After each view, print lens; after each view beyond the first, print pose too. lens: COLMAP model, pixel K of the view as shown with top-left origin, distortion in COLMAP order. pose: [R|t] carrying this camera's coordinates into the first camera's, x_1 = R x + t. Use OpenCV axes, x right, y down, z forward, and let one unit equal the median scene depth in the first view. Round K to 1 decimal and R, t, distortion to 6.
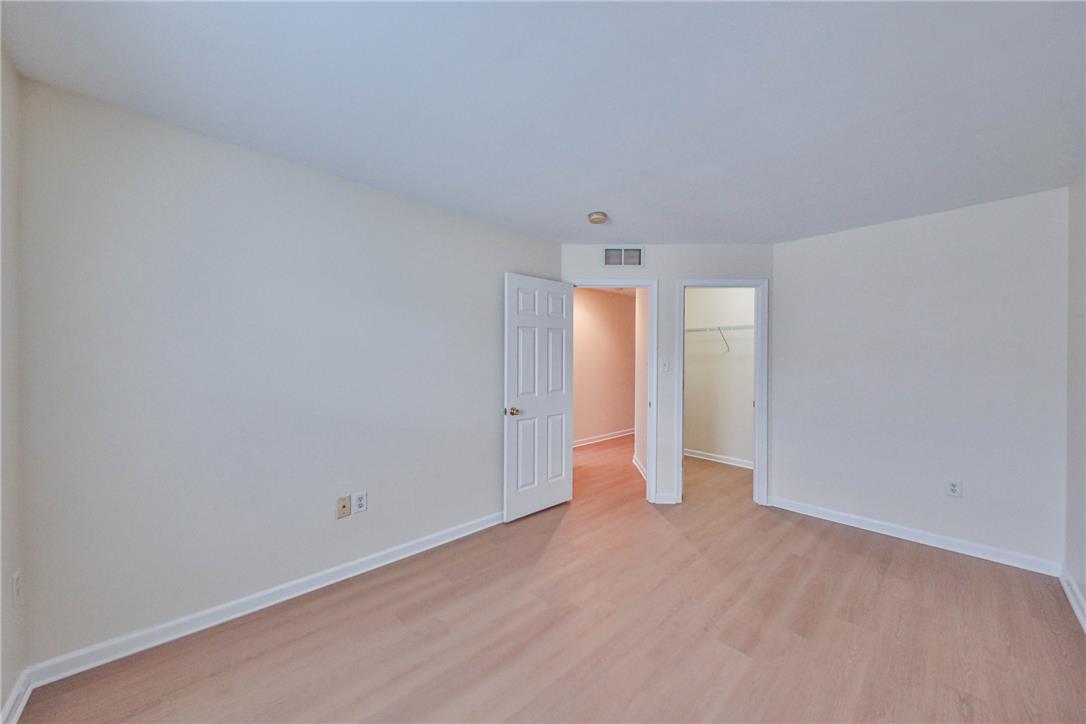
lens RADIAL K [[381.7, 0, 543.6], [0, 381.7, 361.3], [0, 0, 1]] dist [0.002007, -0.000299]
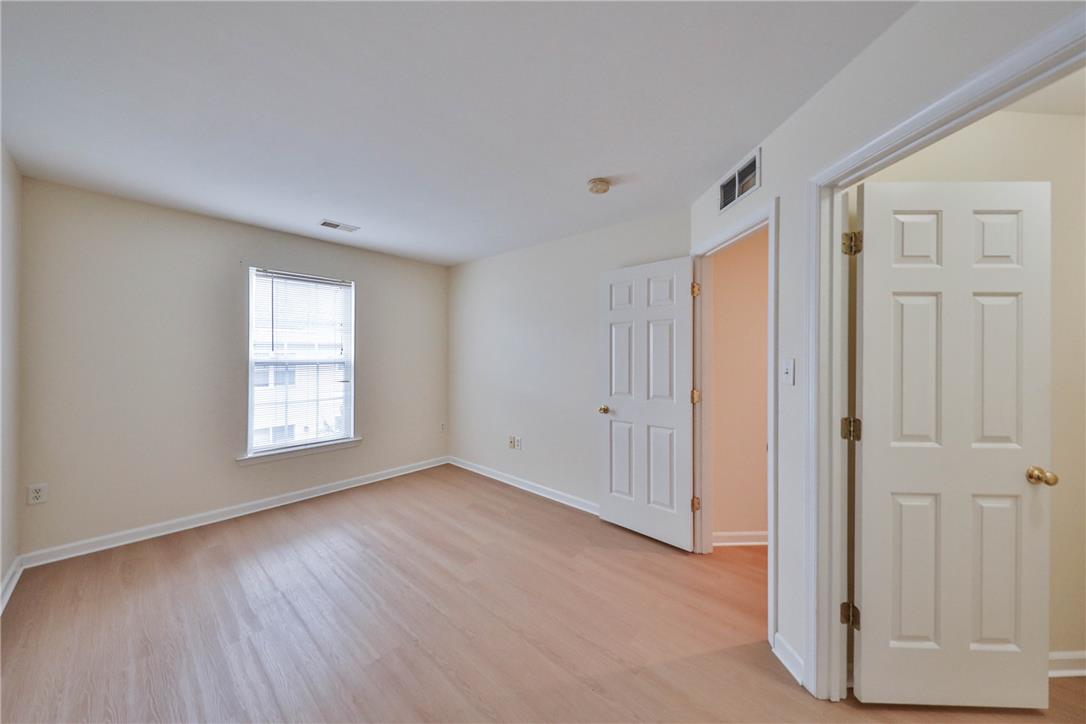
lens RADIAL K [[352.9, 0, 543.1], [0, 352.9, 353.2], [0, 0, 1]] dist [-0.001728, -0.000243]
pose [[0.114196, -0.001746, -0.993457, 0.886660], [-0.015990, 0.999866, -0.003595, -0.011252], [0.993330, 0.016296, 0.114153, 0.796658]]
